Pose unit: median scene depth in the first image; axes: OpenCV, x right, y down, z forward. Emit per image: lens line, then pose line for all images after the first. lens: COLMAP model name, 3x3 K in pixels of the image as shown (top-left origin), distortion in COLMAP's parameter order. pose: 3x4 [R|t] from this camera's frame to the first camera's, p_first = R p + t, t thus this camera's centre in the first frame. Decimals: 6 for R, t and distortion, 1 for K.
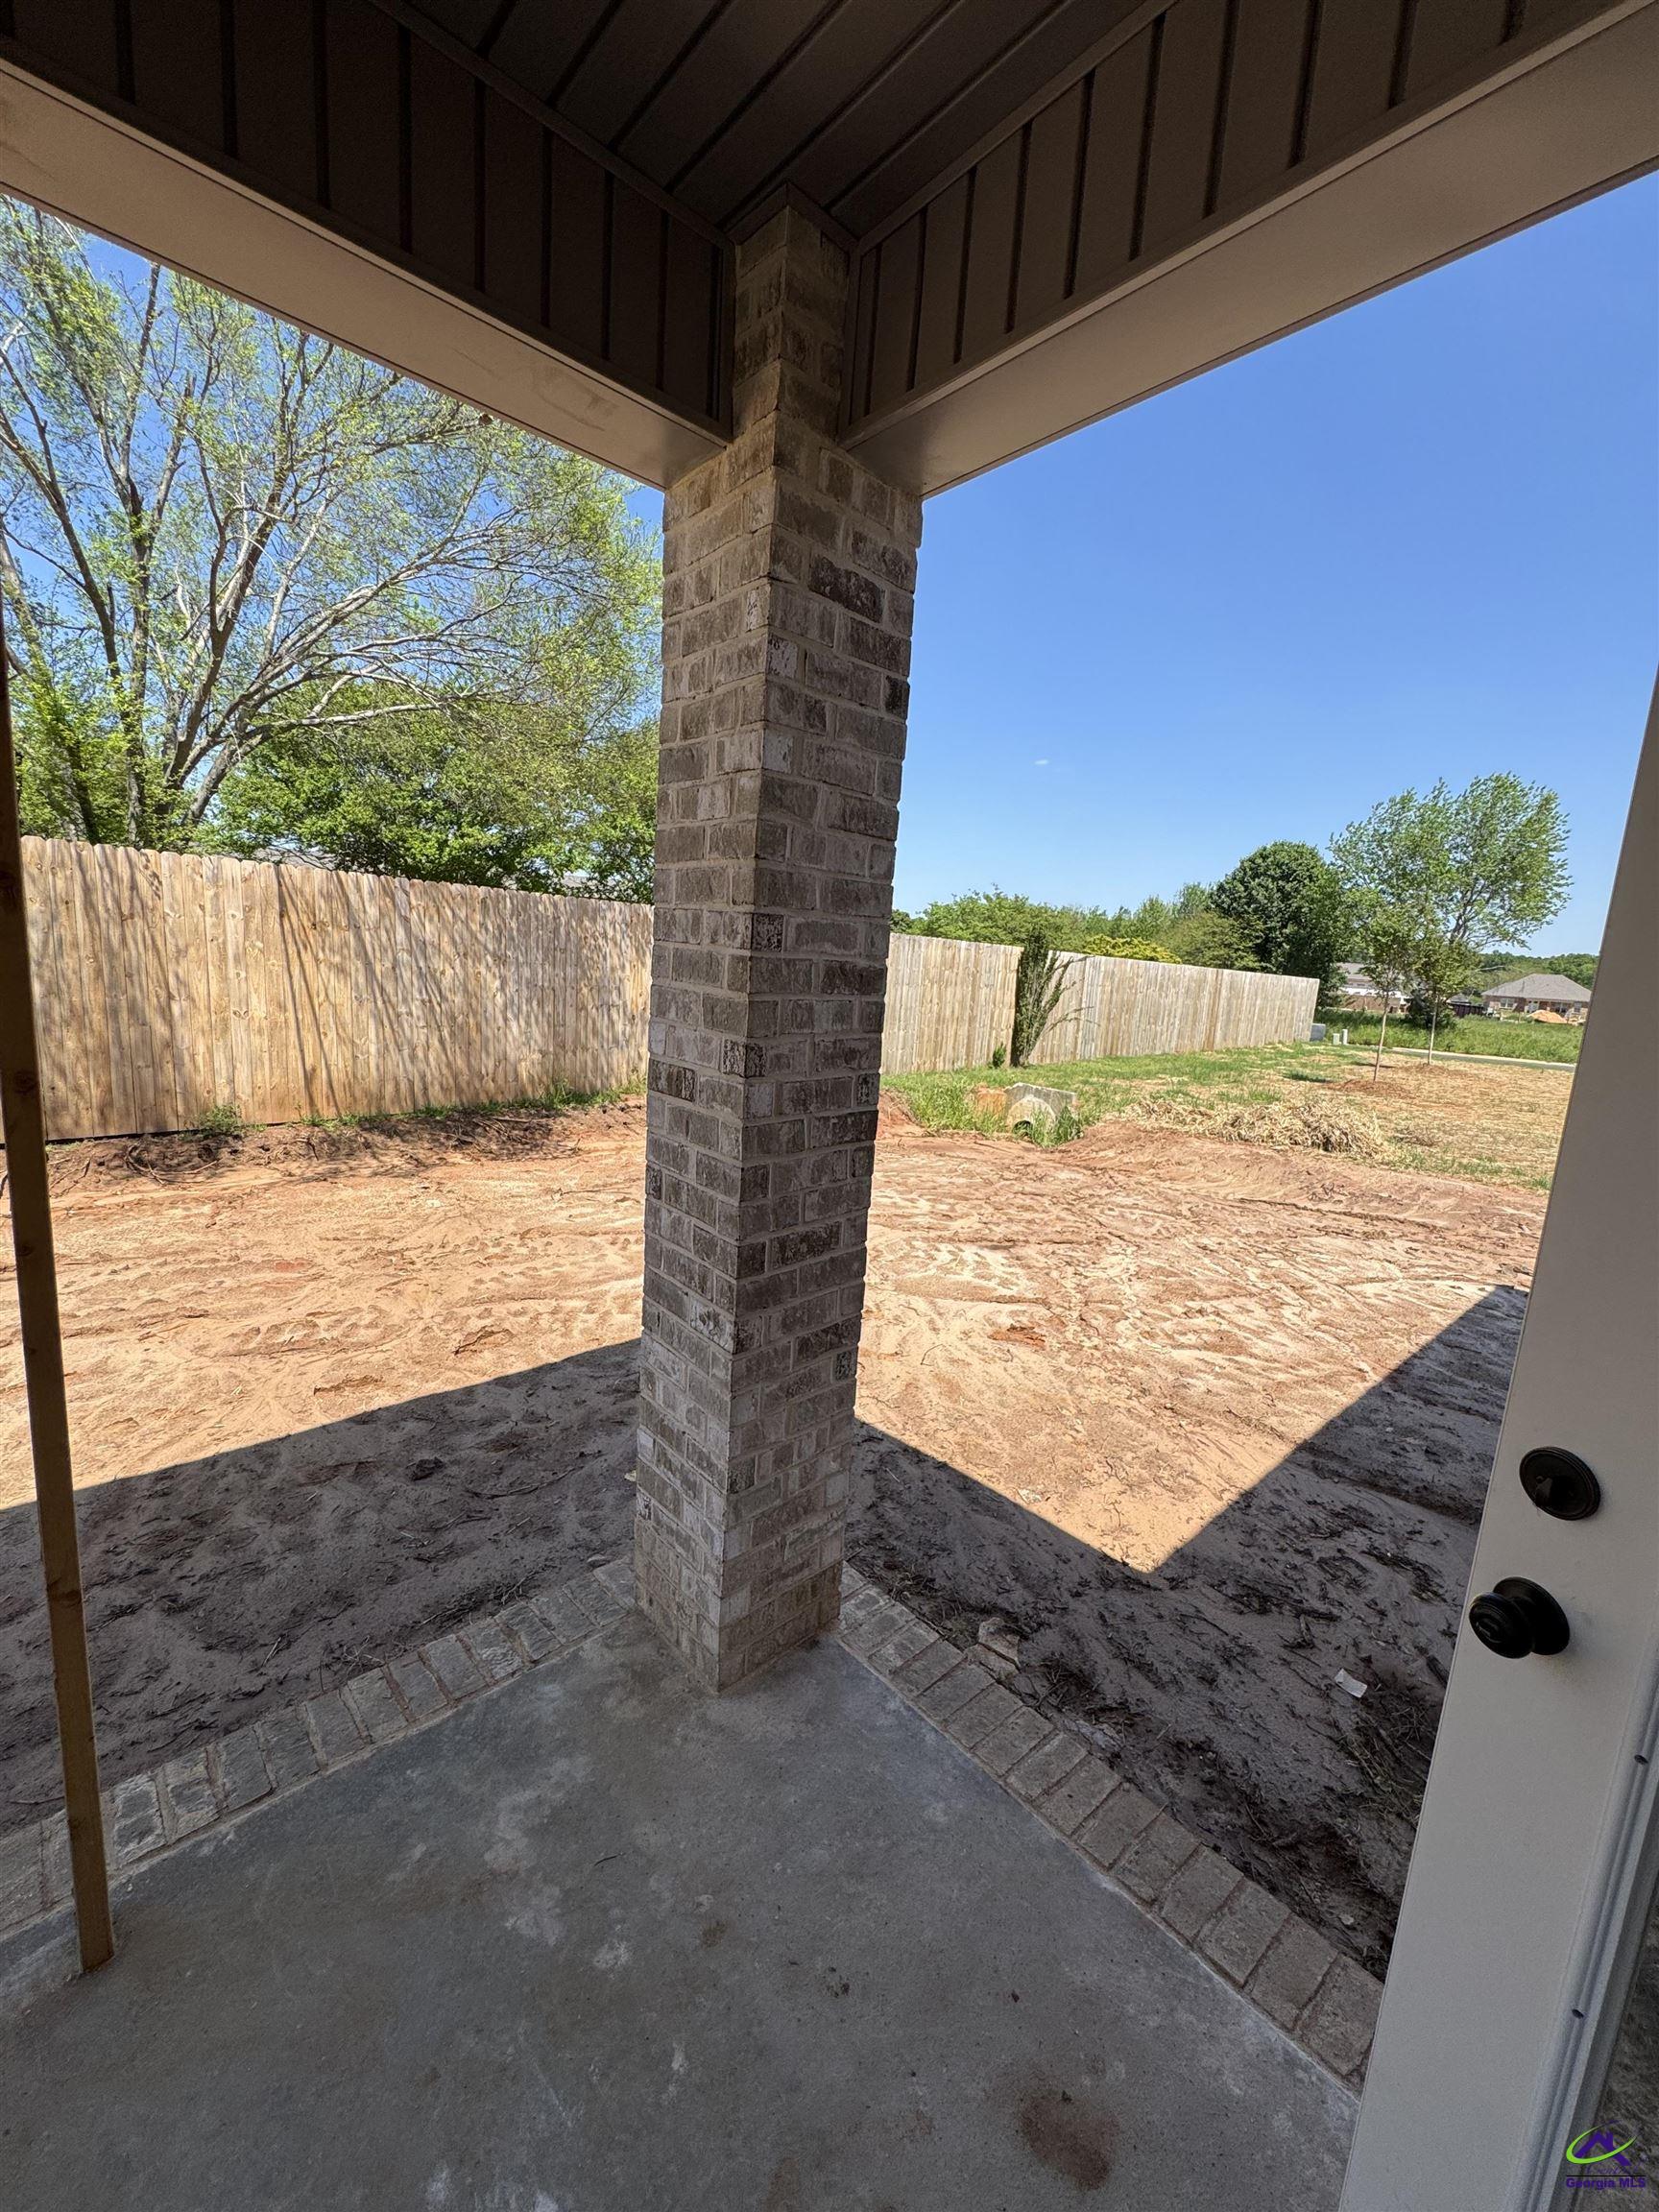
lens RADIAL K [[884.1, 0, 831.9], [0, 884.1, 1101.4], [0, 0, 1]] dist [-0.003540, 0.000482]
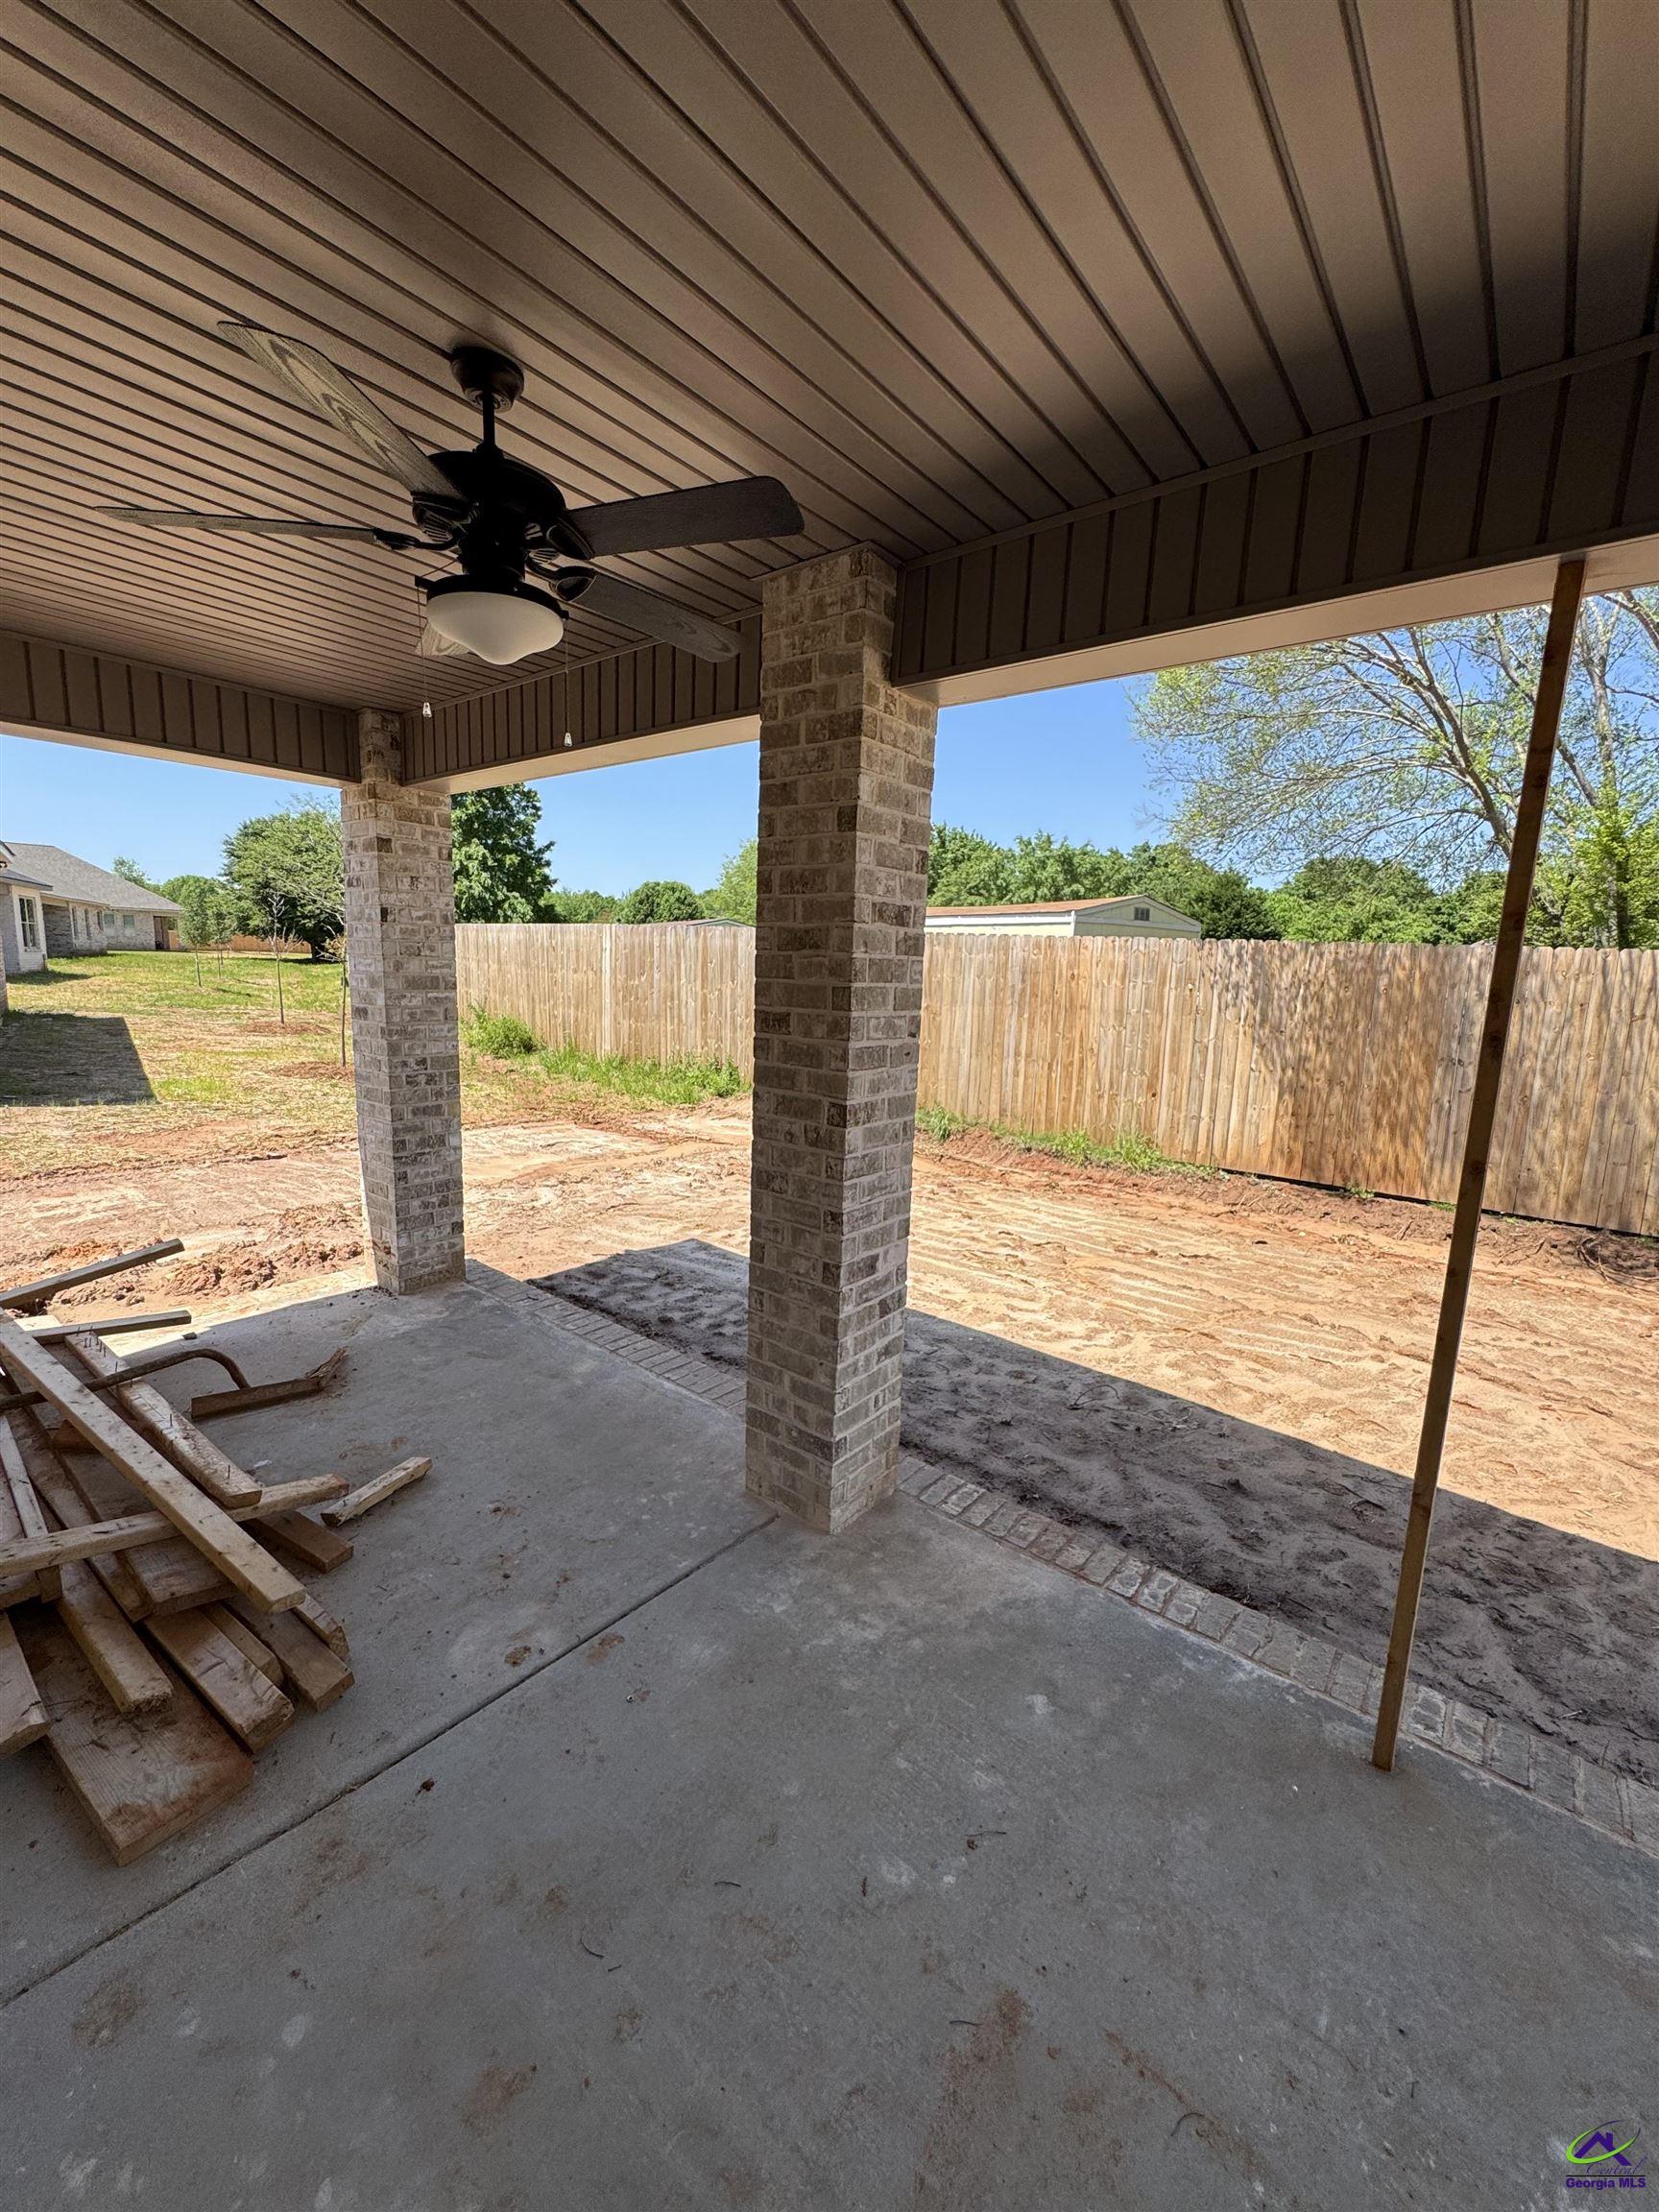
lens RADIAL K [[884.1, 0, 831.9], [0, 884.1, 1101.4], [0, 0, 1]] dist [-0.003540, 0.000482]
pose [[0.156756, 0.094817, -0.983075, 0.099237], [-0.189510, 0.979773, 0.064280, -0.005924], [0.969285, 0.176226, 0.171554, -0.091223]]
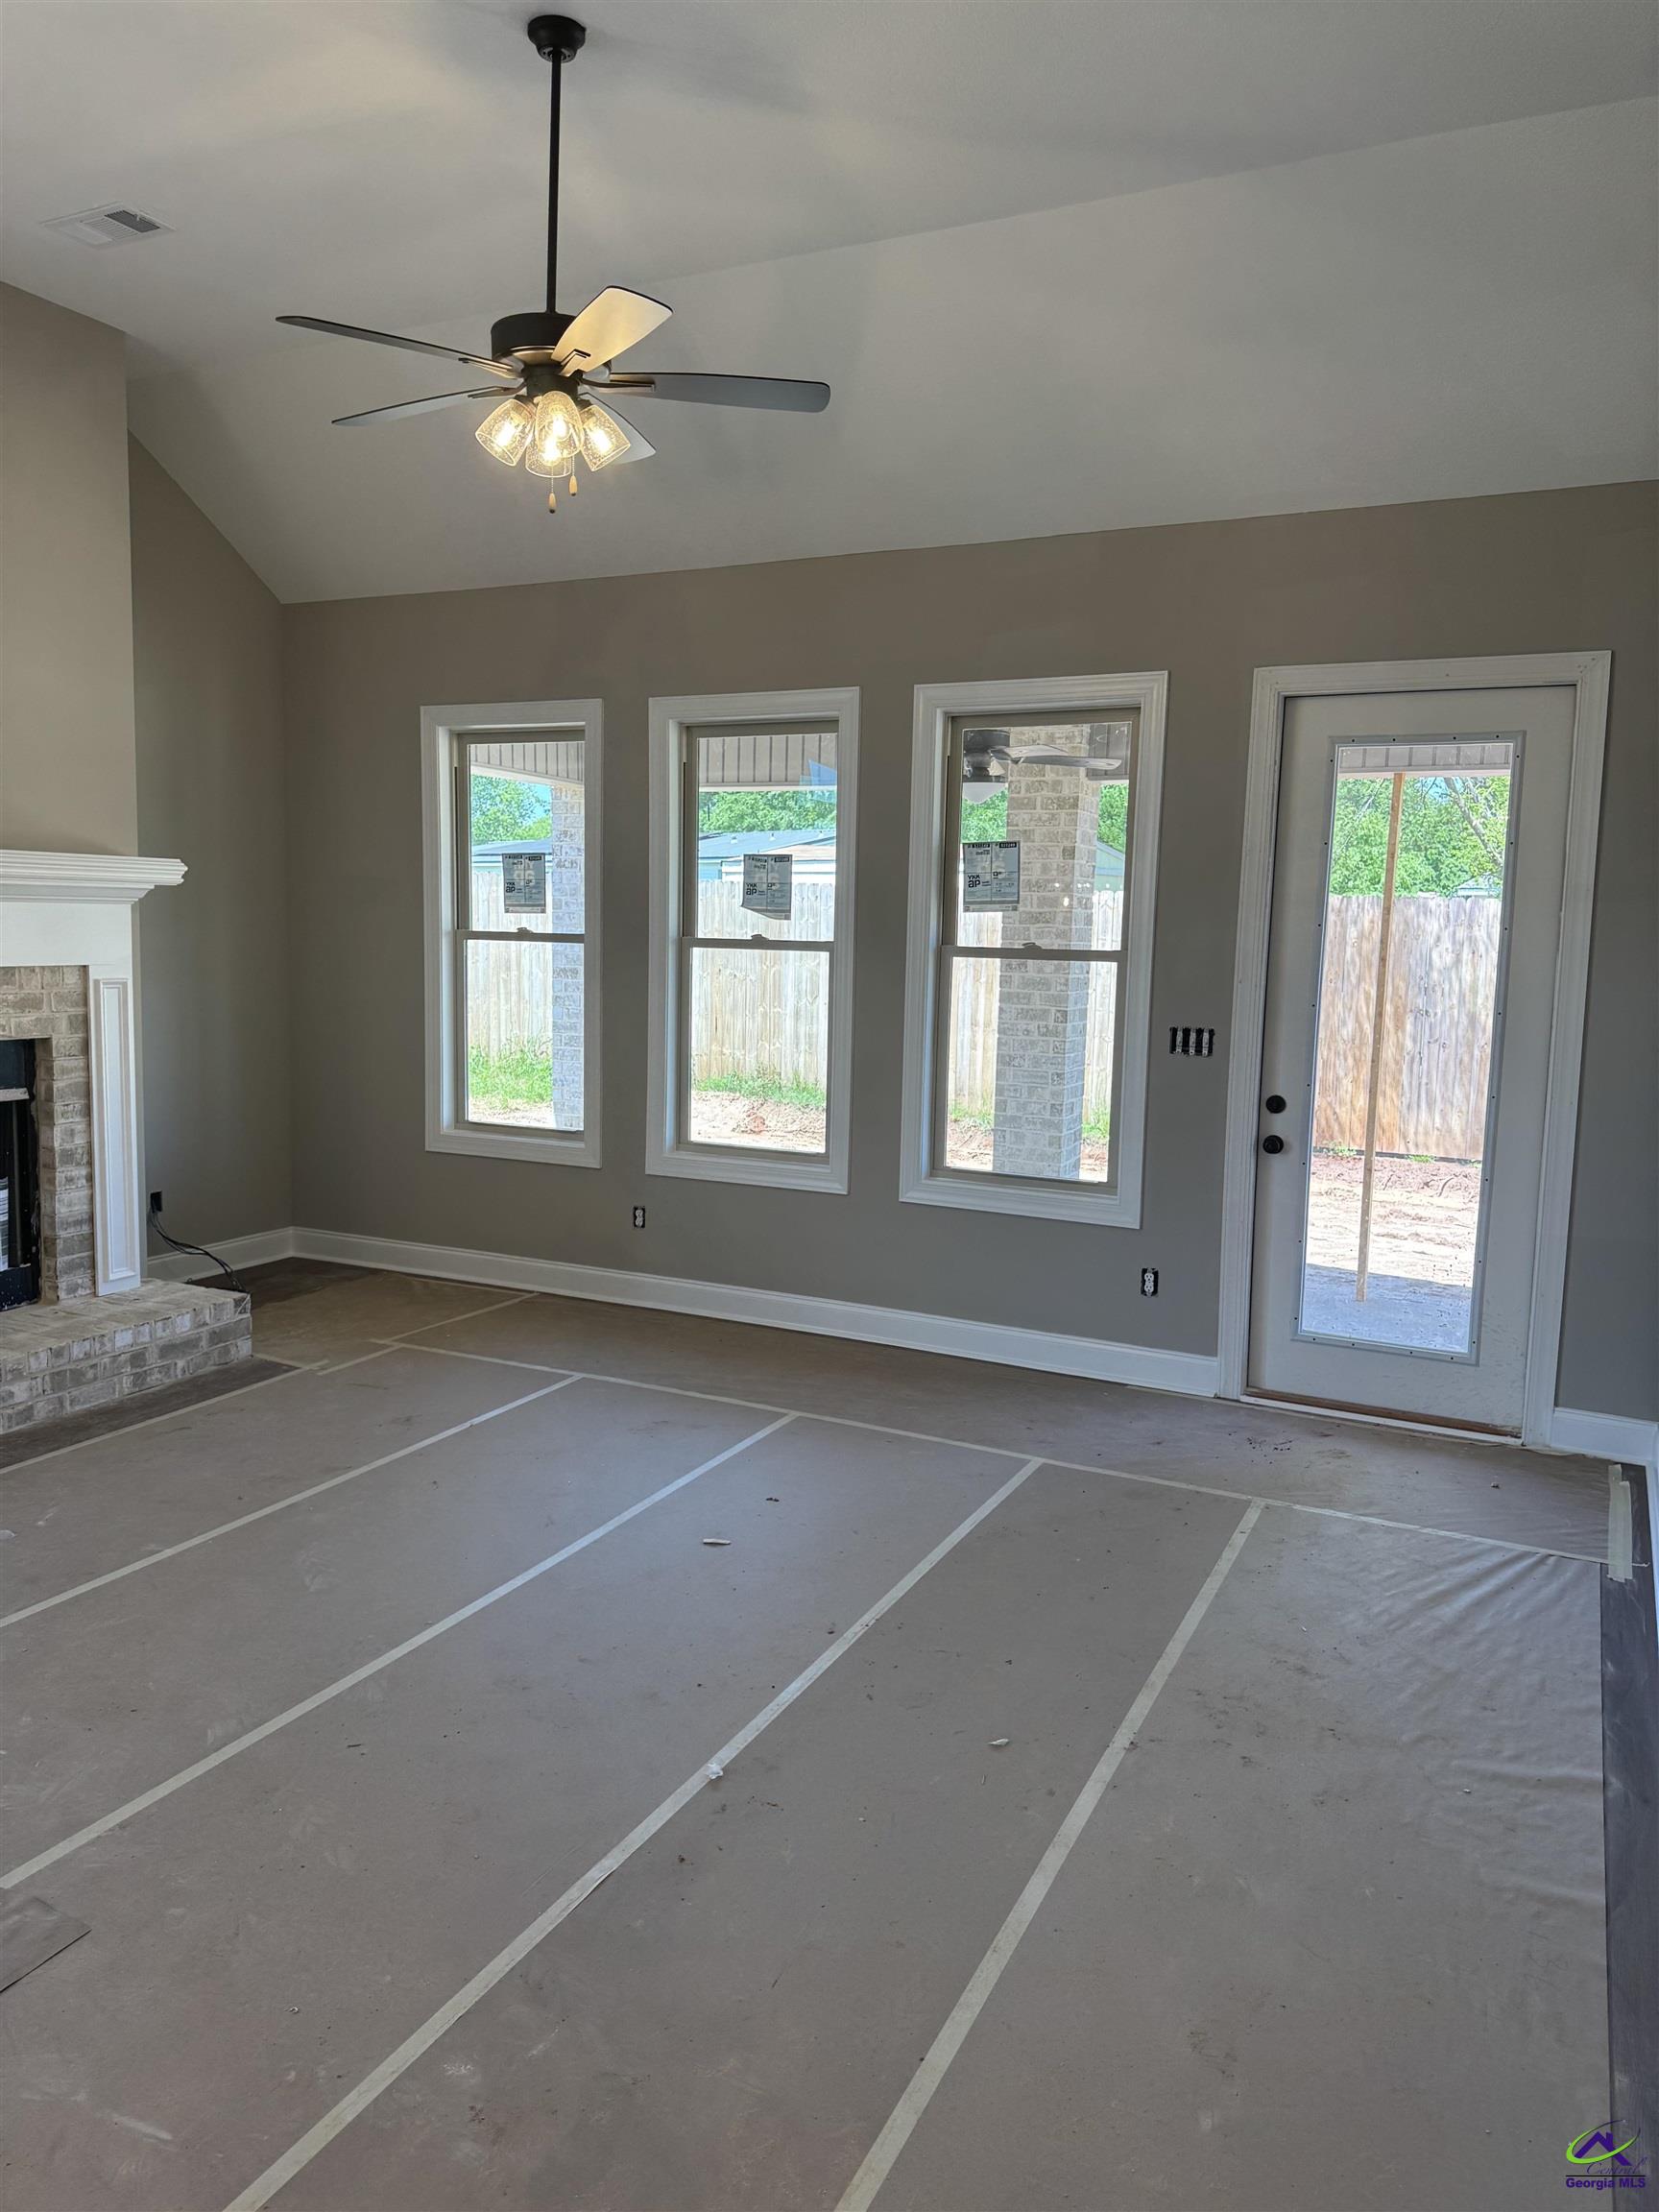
lens RADIAL K [[1542.5, 0, 826.3], [0, 1542.5, 1096.5], [0, 0, 1]] dist [0.129092, -0.208420]
pose [[0.369942, 0.049324, -0.927744, 1.019698], [-0.154363, 0.987973, -0.009027, 0.173749], [0.916141, 0.146549, 0.373107, -0.828167]]
